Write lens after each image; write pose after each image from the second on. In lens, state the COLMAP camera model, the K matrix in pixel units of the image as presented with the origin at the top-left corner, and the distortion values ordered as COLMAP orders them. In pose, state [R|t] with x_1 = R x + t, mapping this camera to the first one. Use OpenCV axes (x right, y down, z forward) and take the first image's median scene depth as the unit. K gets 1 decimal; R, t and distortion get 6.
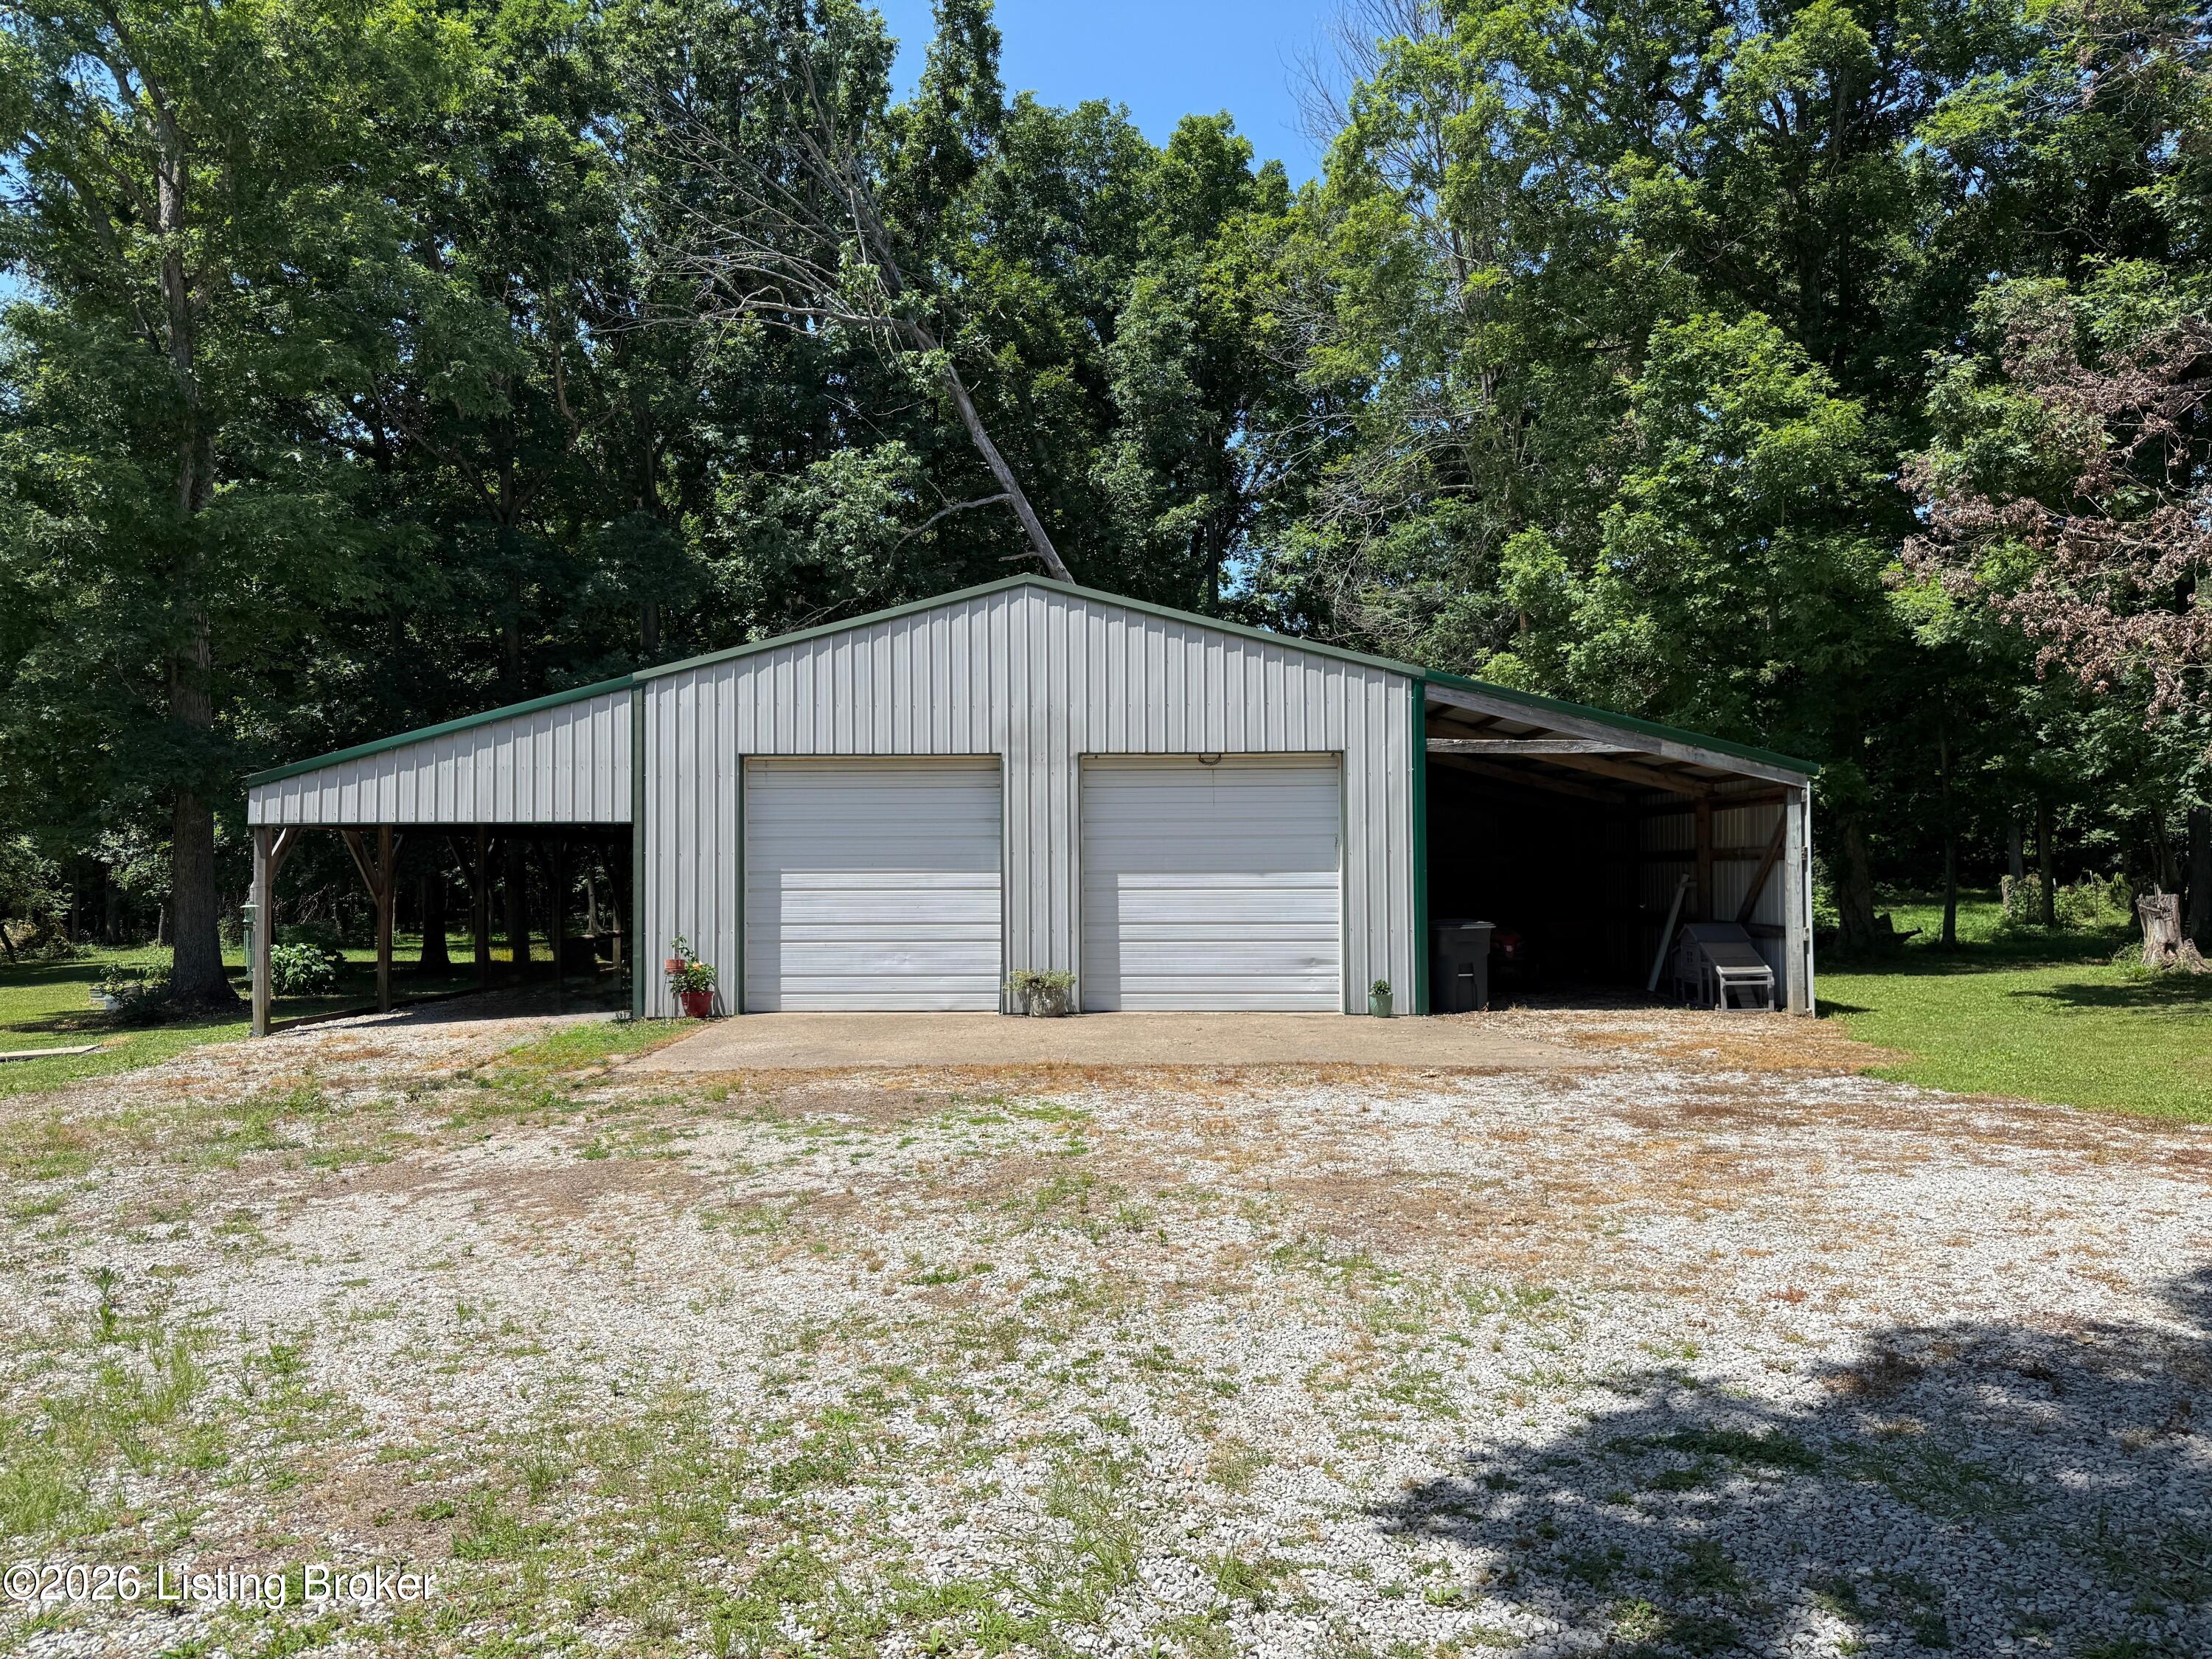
lens RADIAL K [[1615.1, 0, 1106.0], [0, 1615.1, 829.5], [0, 0, 1]] dist [0.045843, -0.001853]
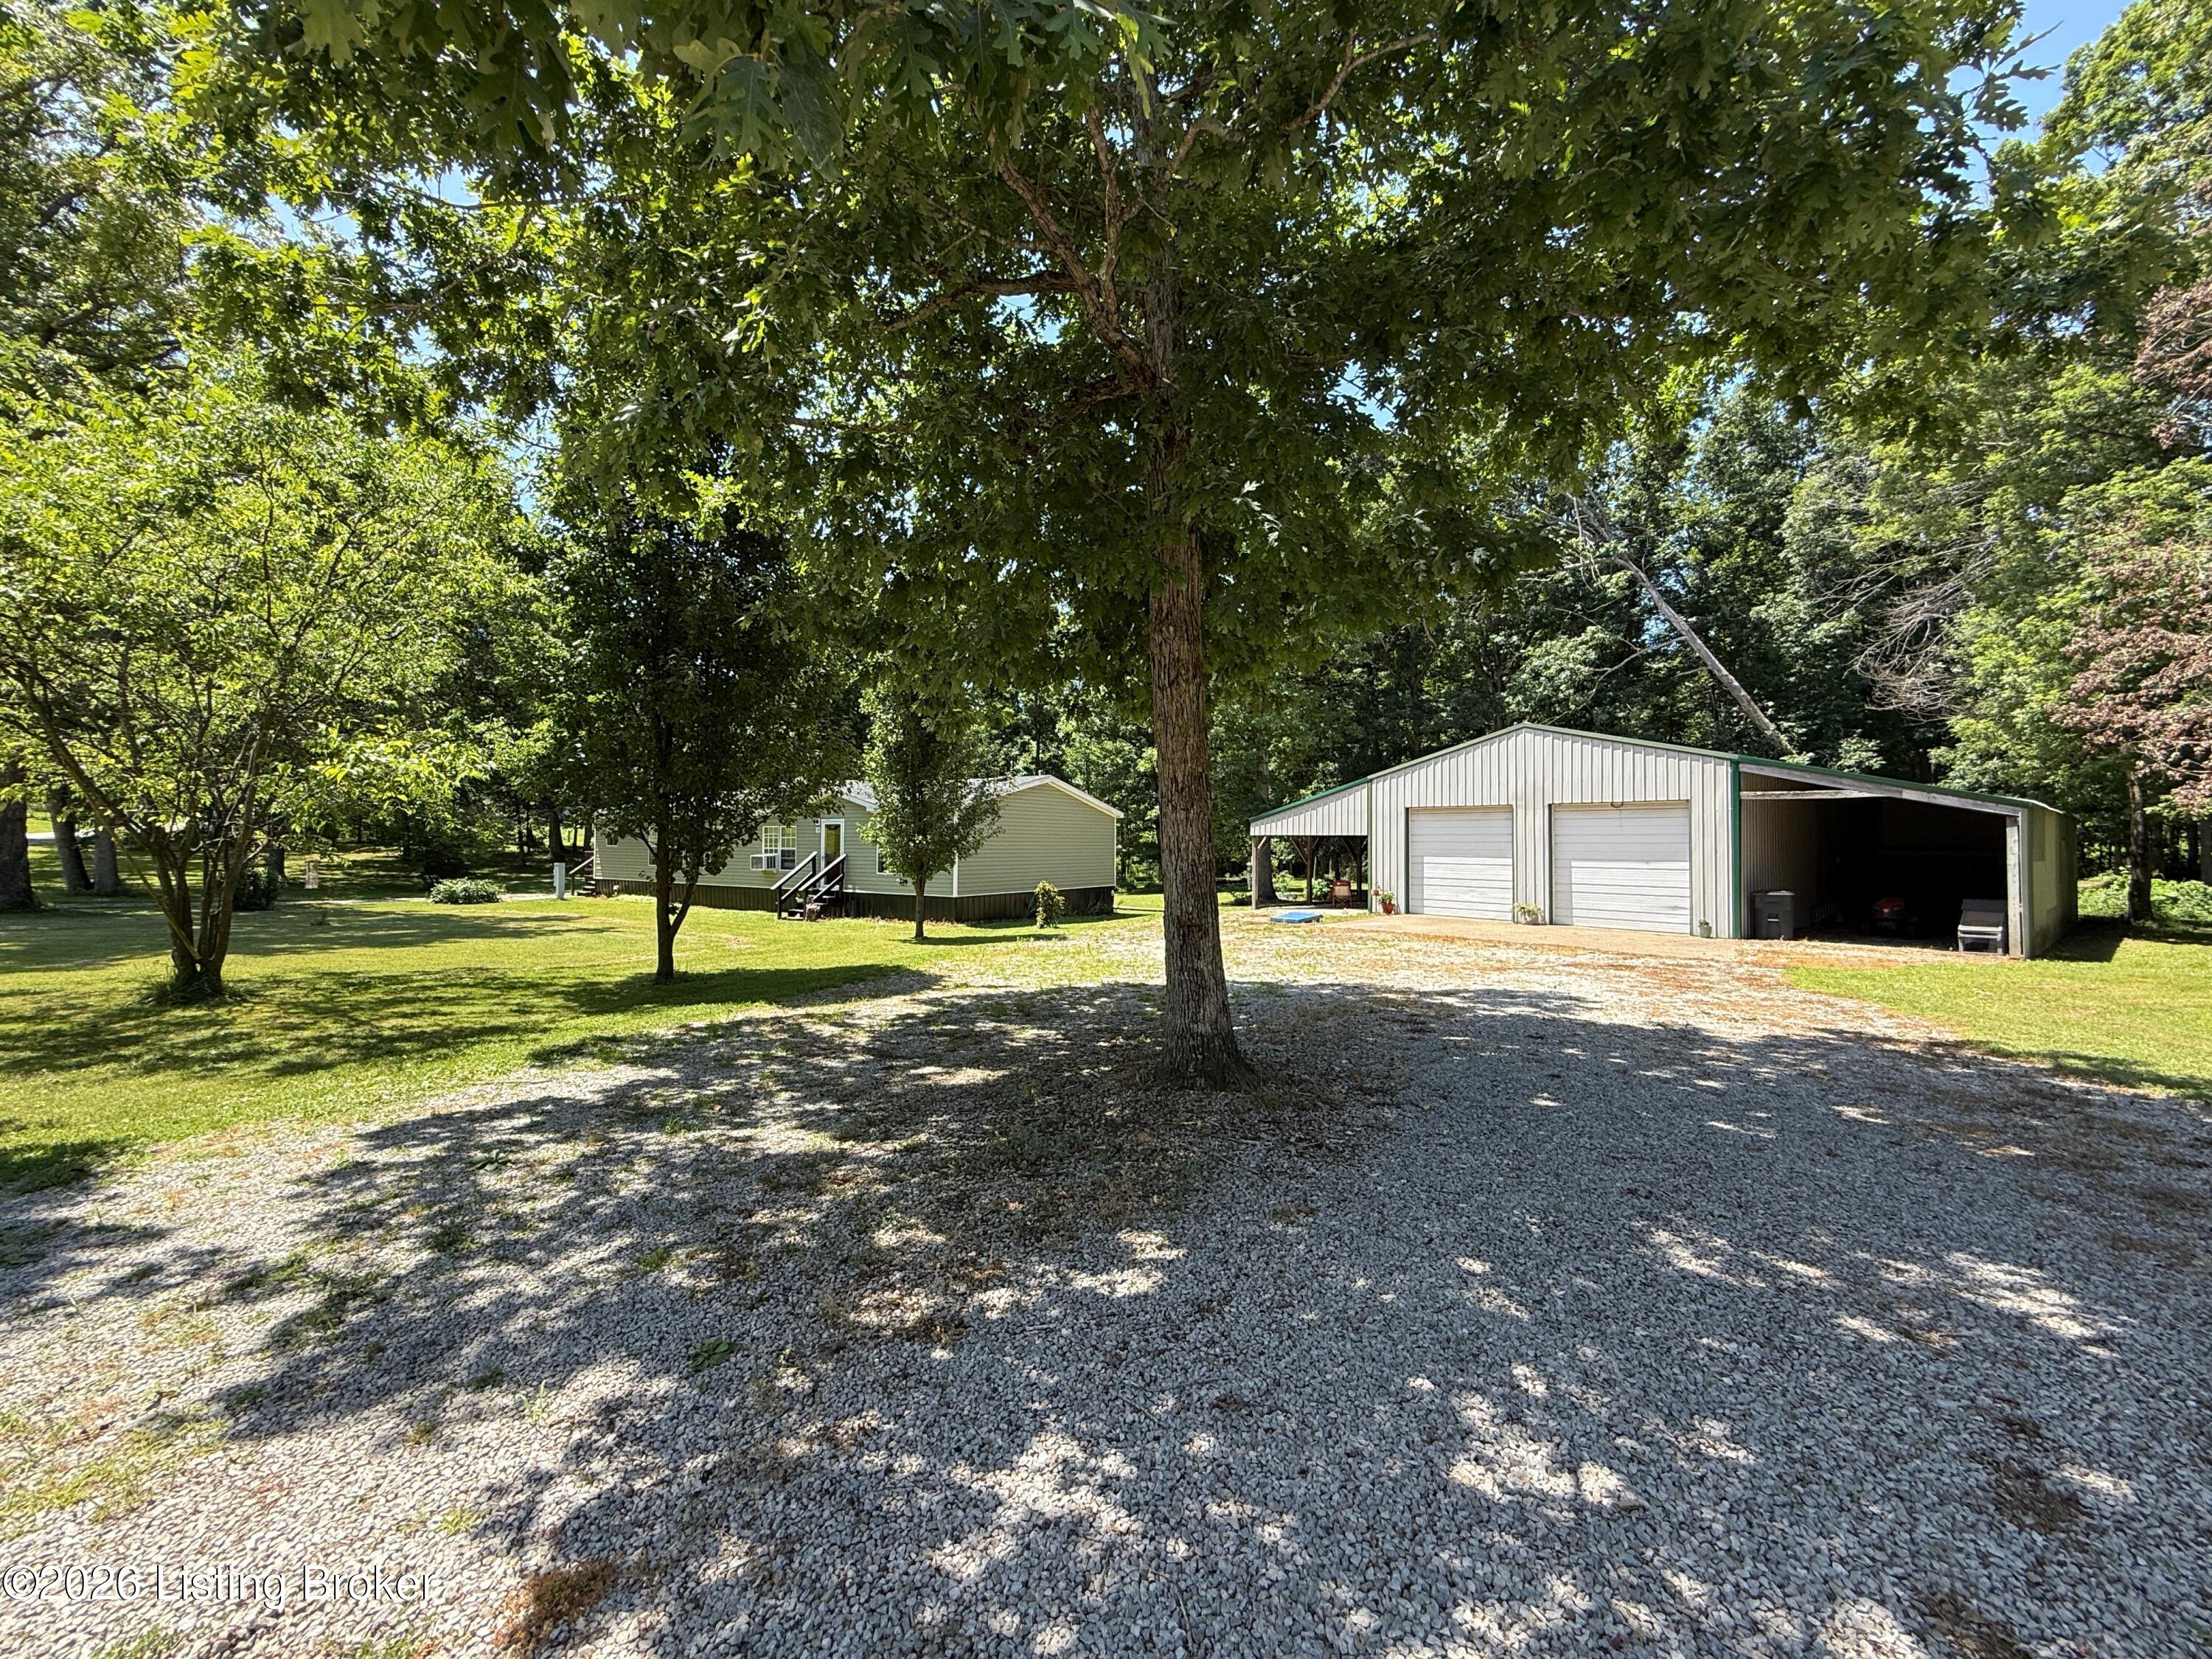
lens RADIAL K [[899.0, 0, 1106.0], [0, 899.0, 829.5], [0, 0, 1]] dist [-0.002699, -0.000323]
pose [[0.681953, -0.002360, -0.731393, 0.454840], [0.011233, 0.999911, 0.007248, -0.028236], [0.731310, -0.013159, 0.681918, -0.247121]]
